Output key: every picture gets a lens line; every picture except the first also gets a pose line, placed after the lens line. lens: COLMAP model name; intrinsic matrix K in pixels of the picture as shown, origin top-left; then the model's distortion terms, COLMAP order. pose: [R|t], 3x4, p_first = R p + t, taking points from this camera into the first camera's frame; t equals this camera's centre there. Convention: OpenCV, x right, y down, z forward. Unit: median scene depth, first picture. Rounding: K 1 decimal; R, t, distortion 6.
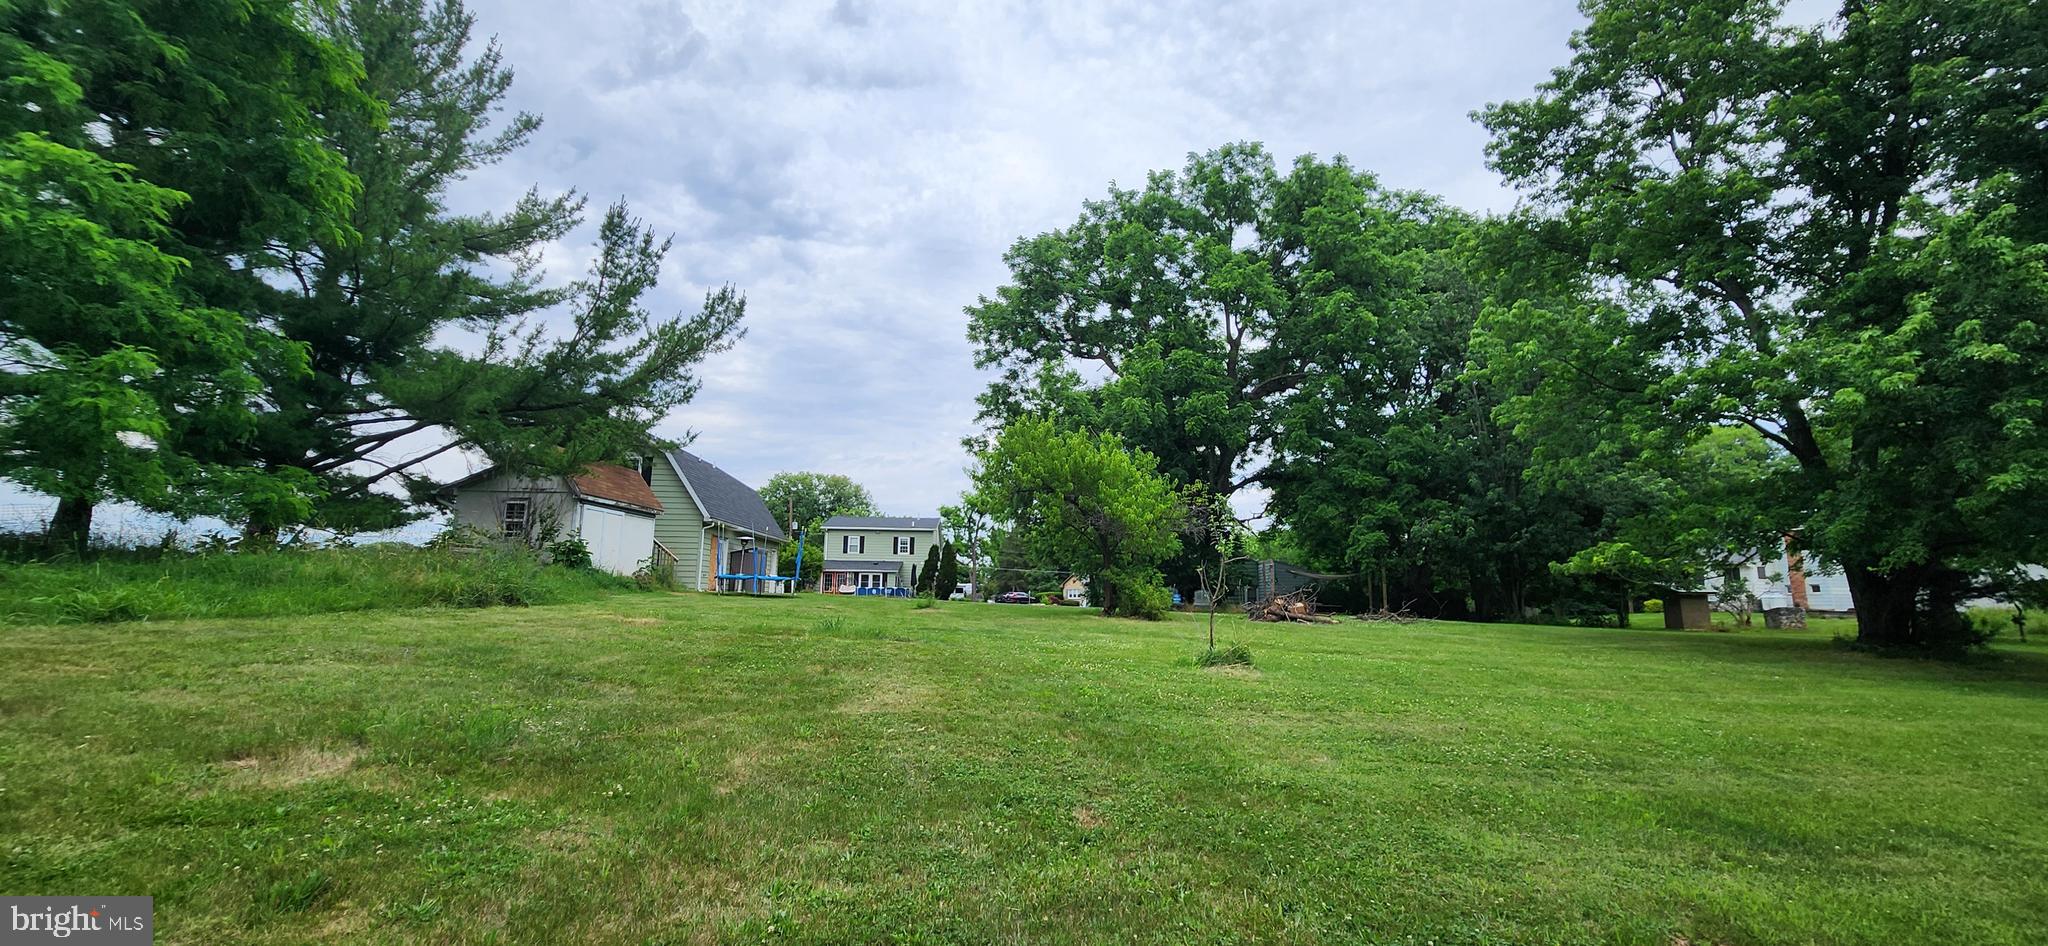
lens RADIAL K [[832.2, 0, 1023.4], [0, 832.2, 472.9], [0, 0, 1]] dist [-0.002349, -0.000413]
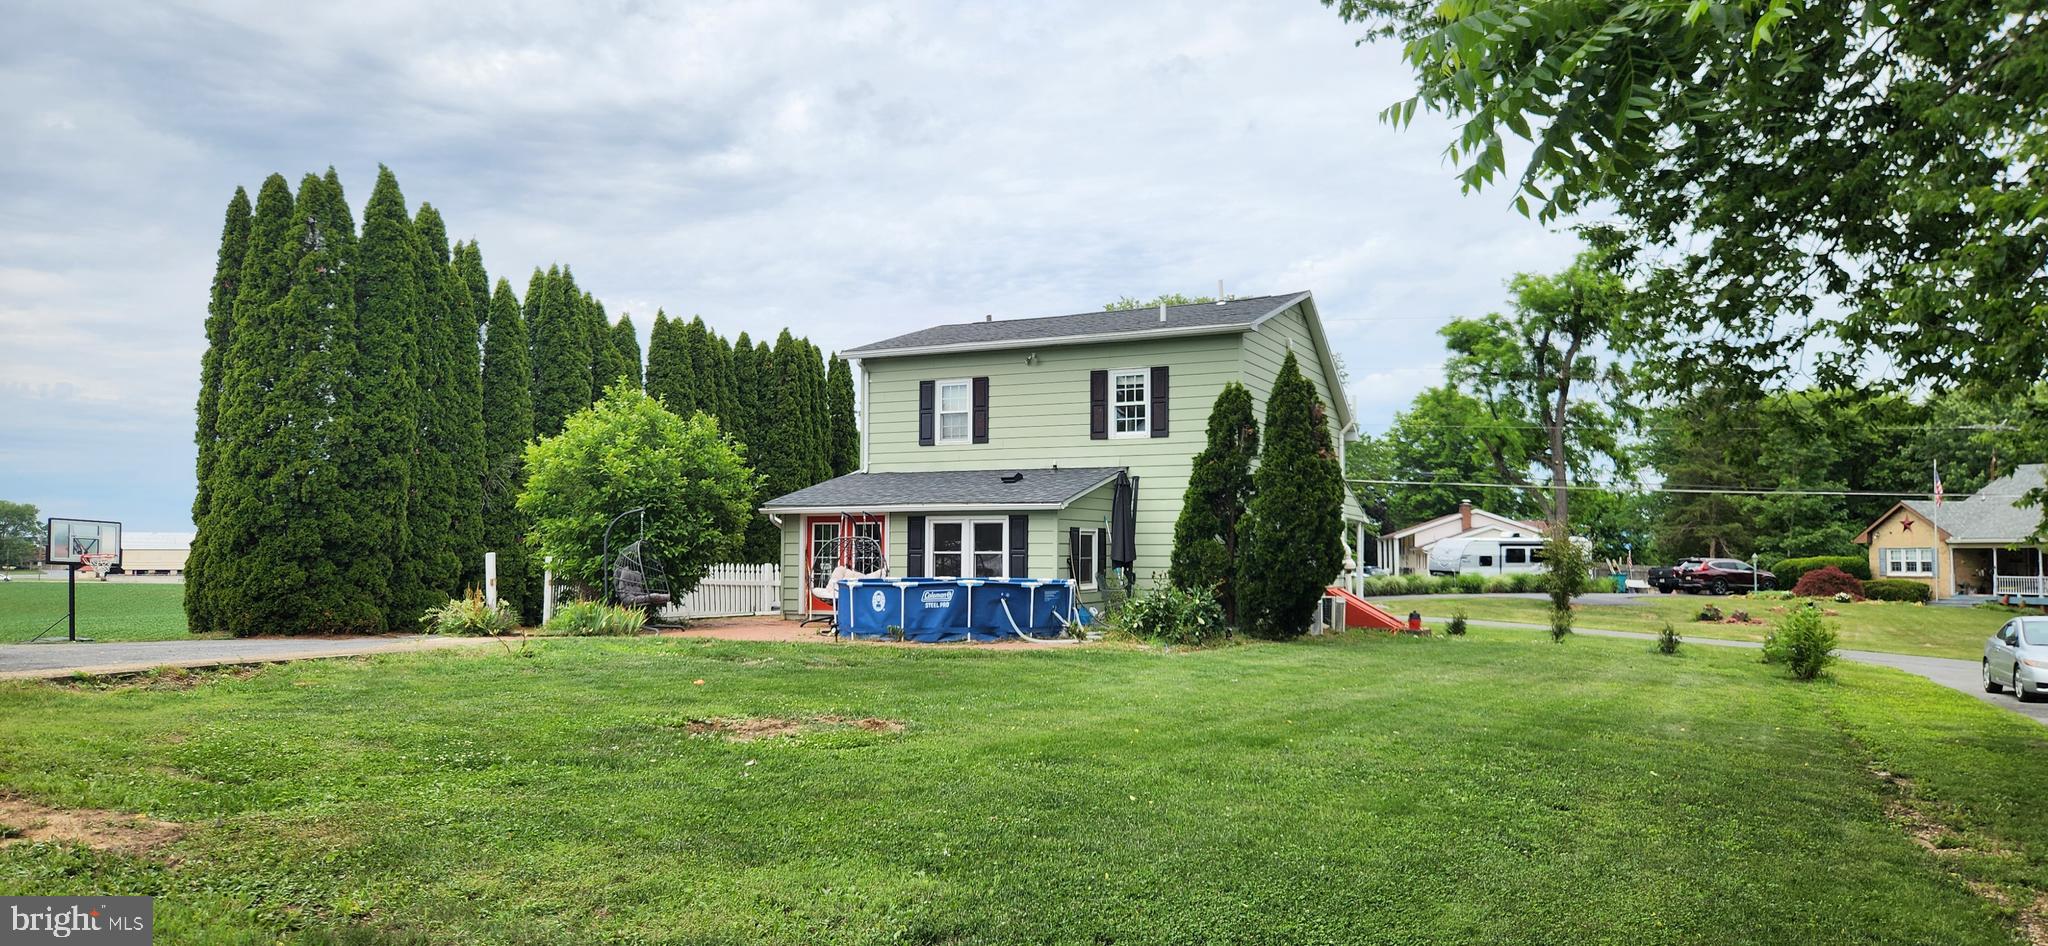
lens RADIAL K [[1345.7, 0, 1024.3], [0, 1345.7, 476.3], [0, 0, 1]] dist [-0.001555, -0.000411]
pose [[0.874149, -0.047551, -0.483325, 0.021944], [0.088725, 0.994083, 0.062669, 0.081423], [0.477485, -0.097665, 0.873195, 0.632074]]
